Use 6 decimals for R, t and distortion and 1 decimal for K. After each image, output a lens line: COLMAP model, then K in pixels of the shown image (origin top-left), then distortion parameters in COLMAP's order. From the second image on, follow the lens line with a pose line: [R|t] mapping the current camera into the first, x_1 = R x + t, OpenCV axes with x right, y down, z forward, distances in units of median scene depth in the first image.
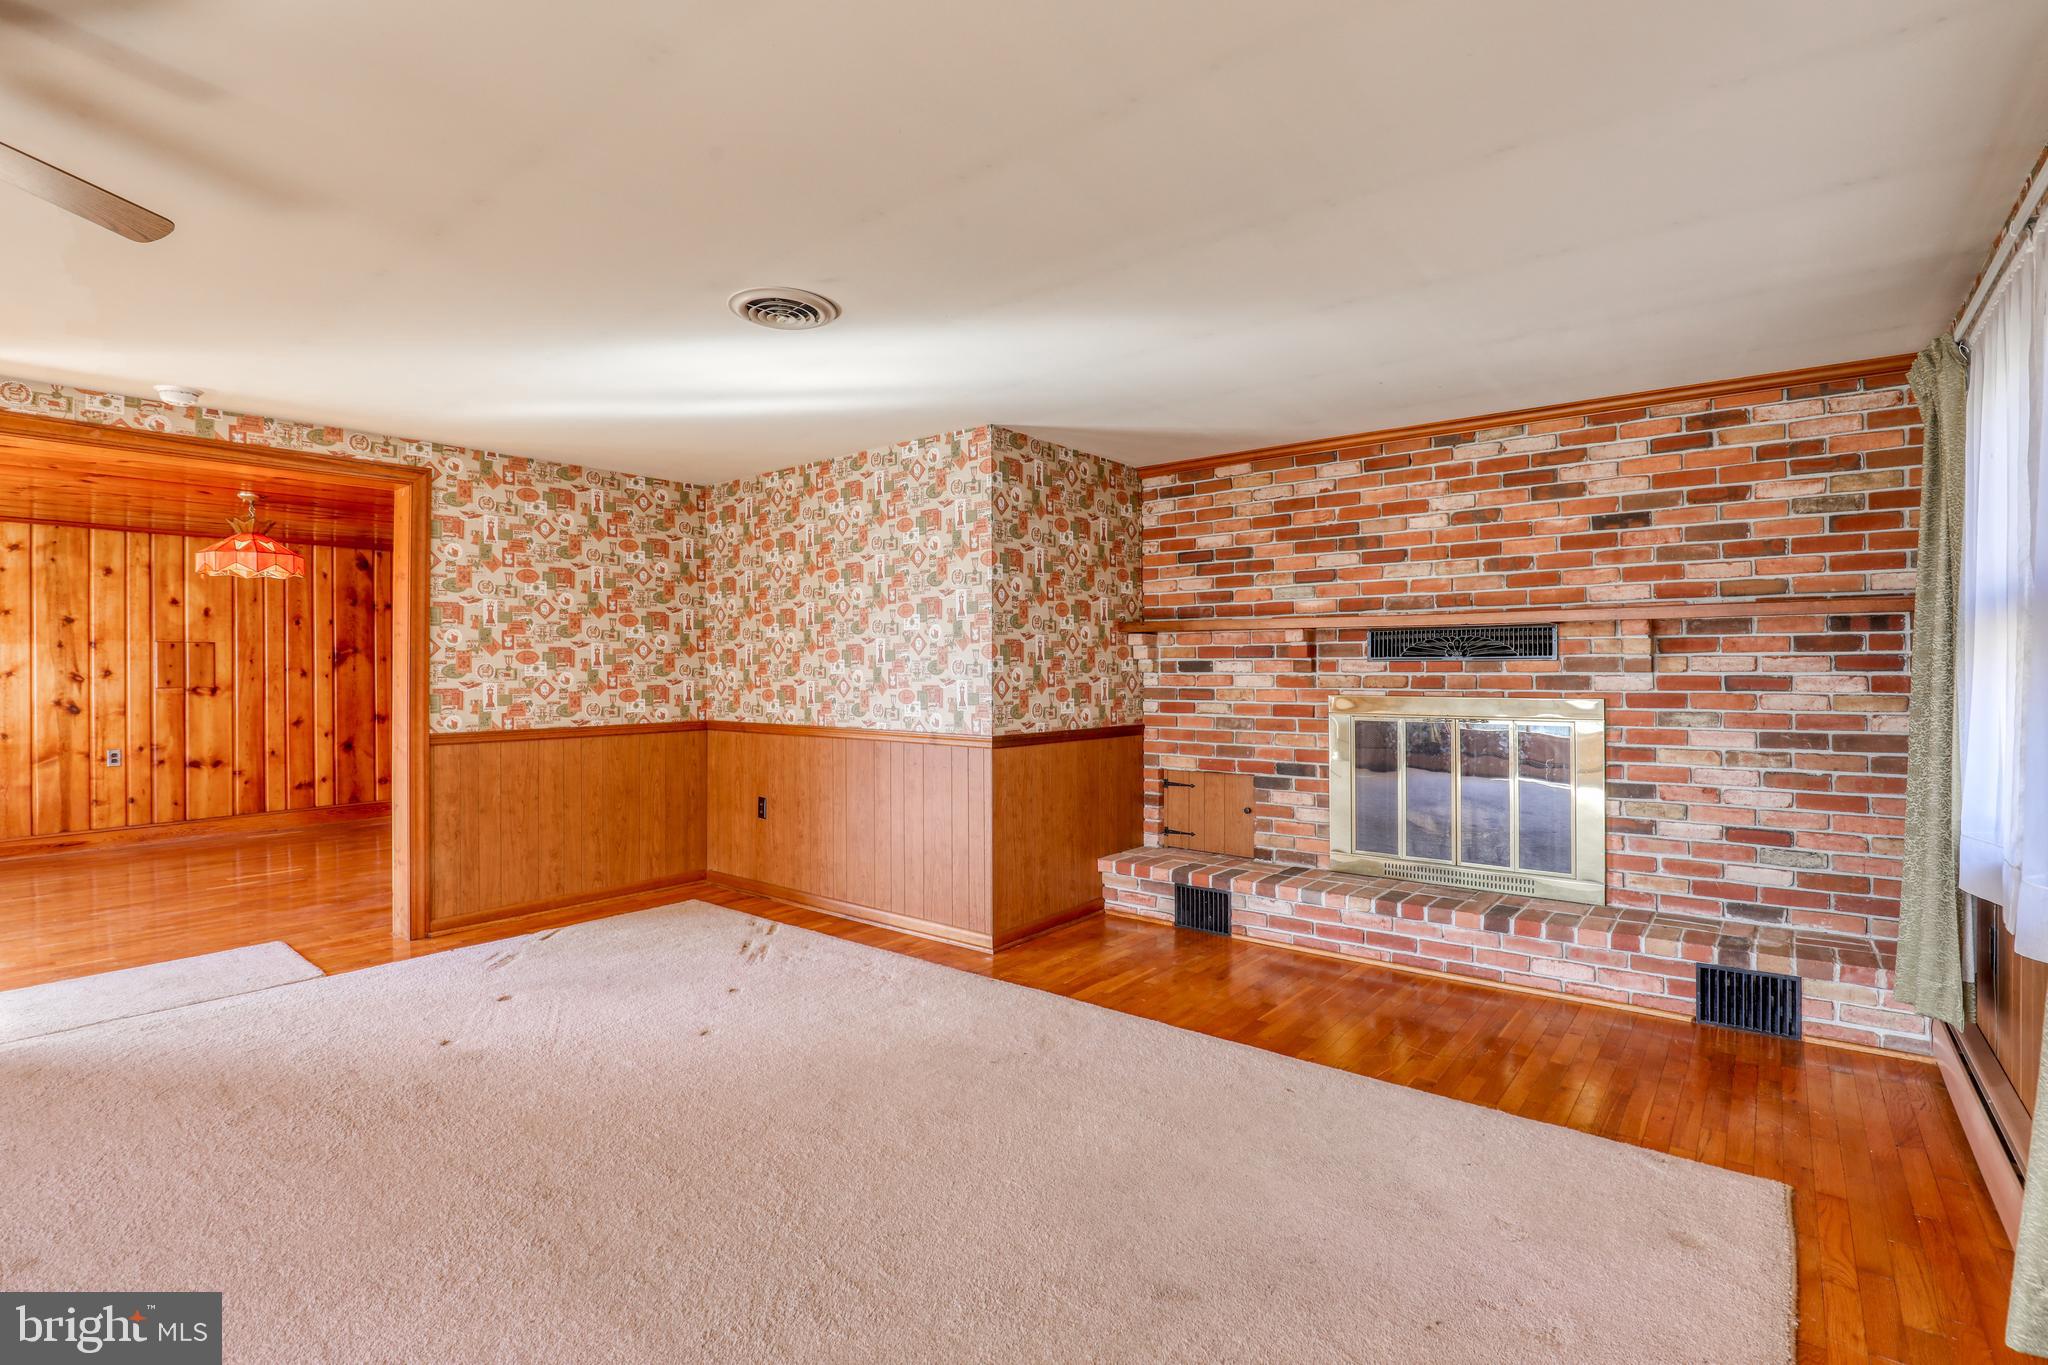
lens RADIAL K [[946.2, 0, 1033.4], [0, 946.2, 661.2], [0, 0, 1]] dist [-0.029407, 0.002147]
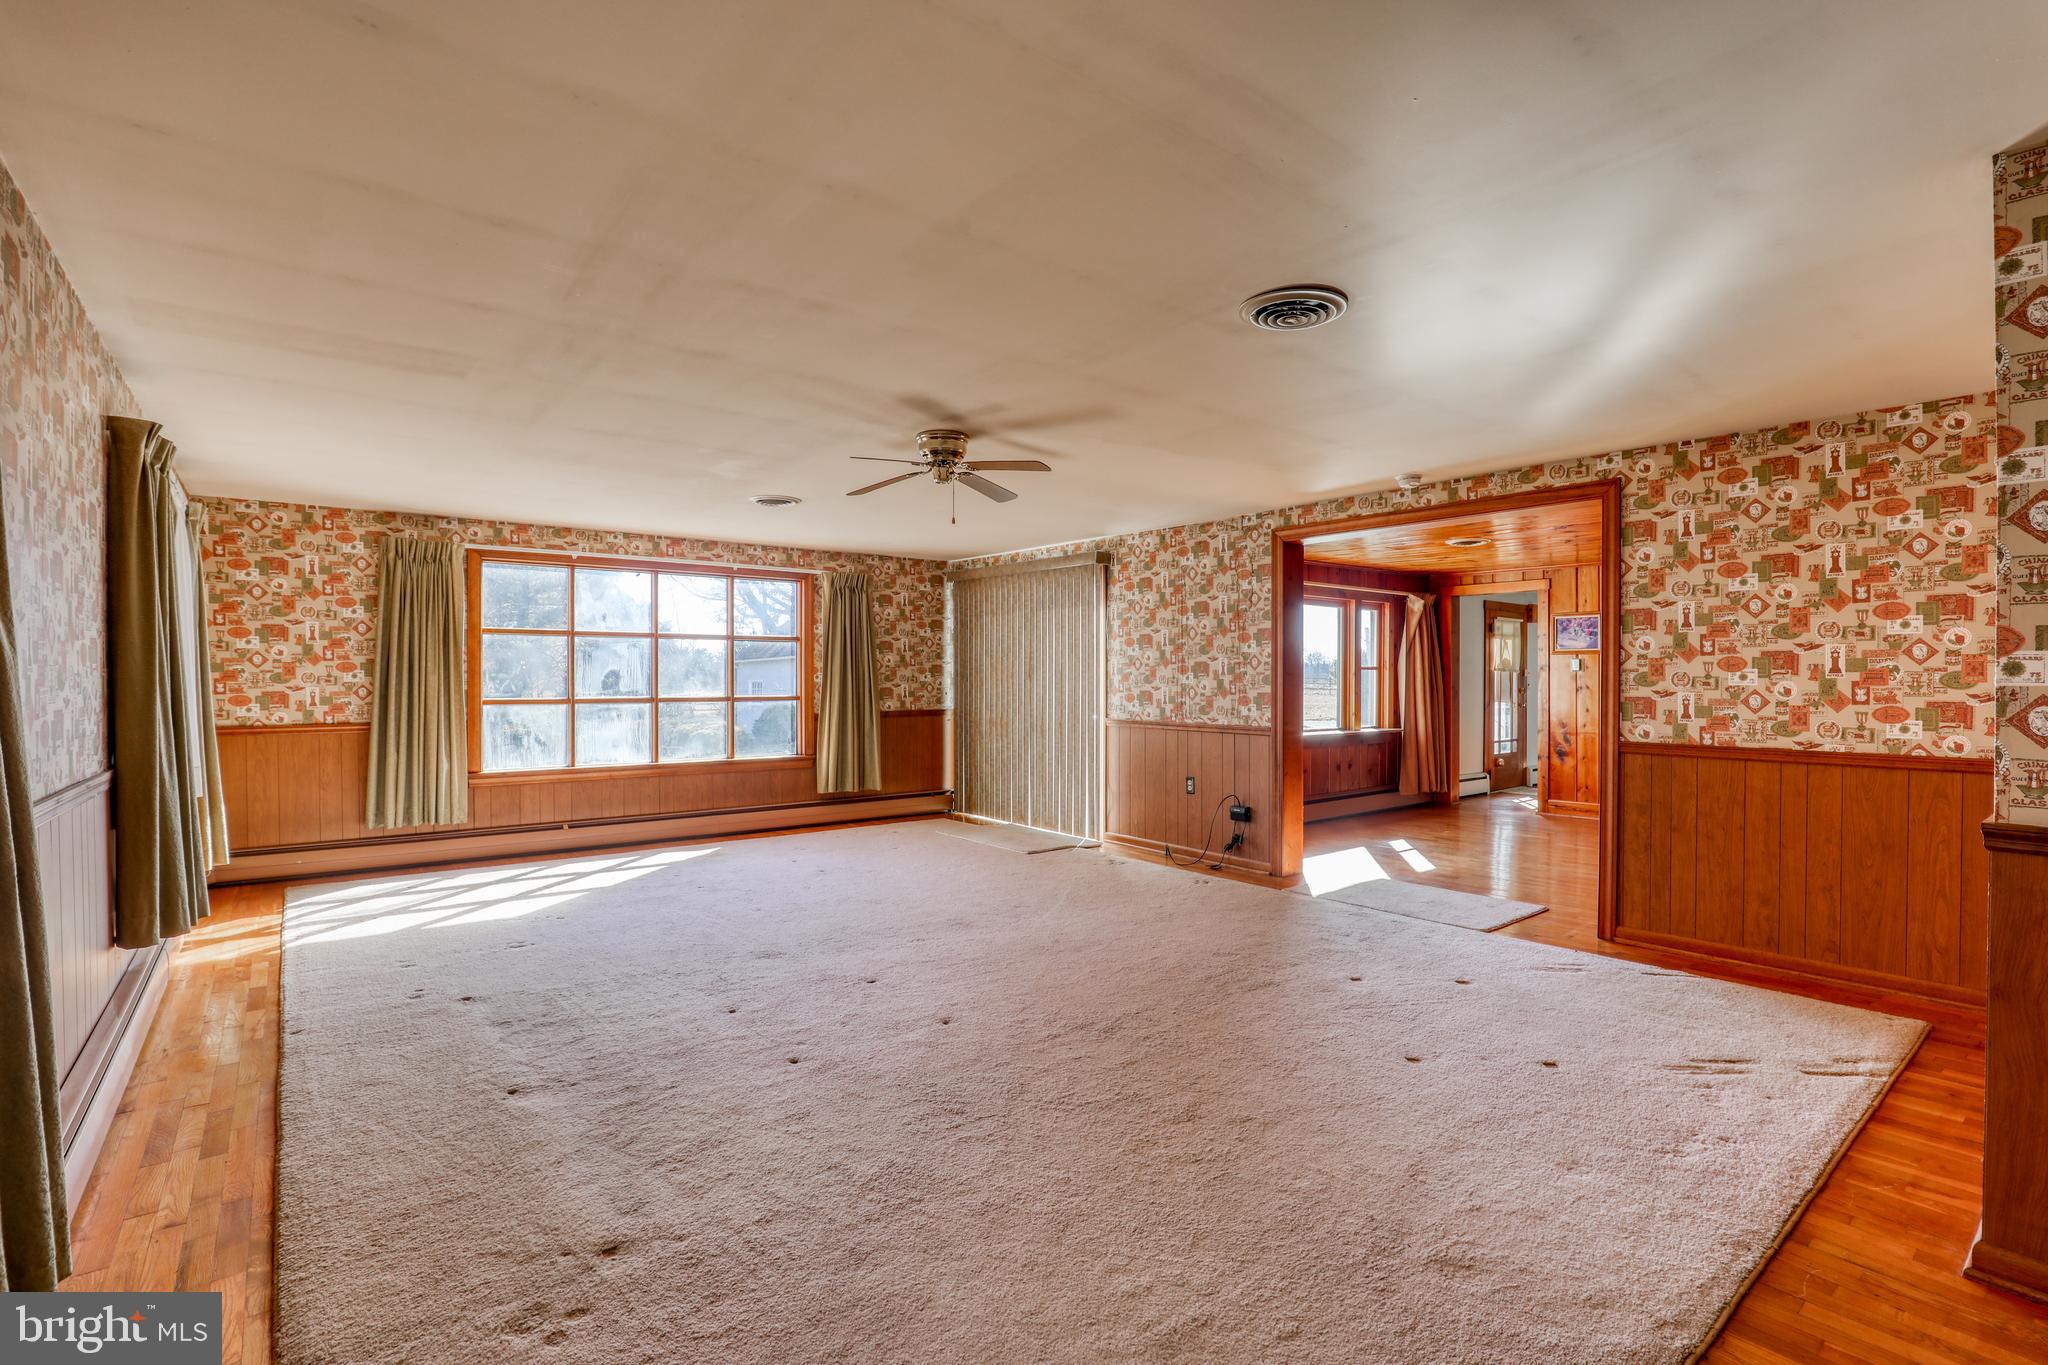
lens RADIAL K [[946.2, 0, 1024.1], [0, 946.2, 688.9], [0, 0, 1]] dist [-0.029407, 0.002147]
pose [[-0.217714, 0.016365, -0.975875, 0.425927], [0.008366, 0.999854, 0.014900, 0.000728], [0.975977, -0.004920, -0.217820, 0.528188]]
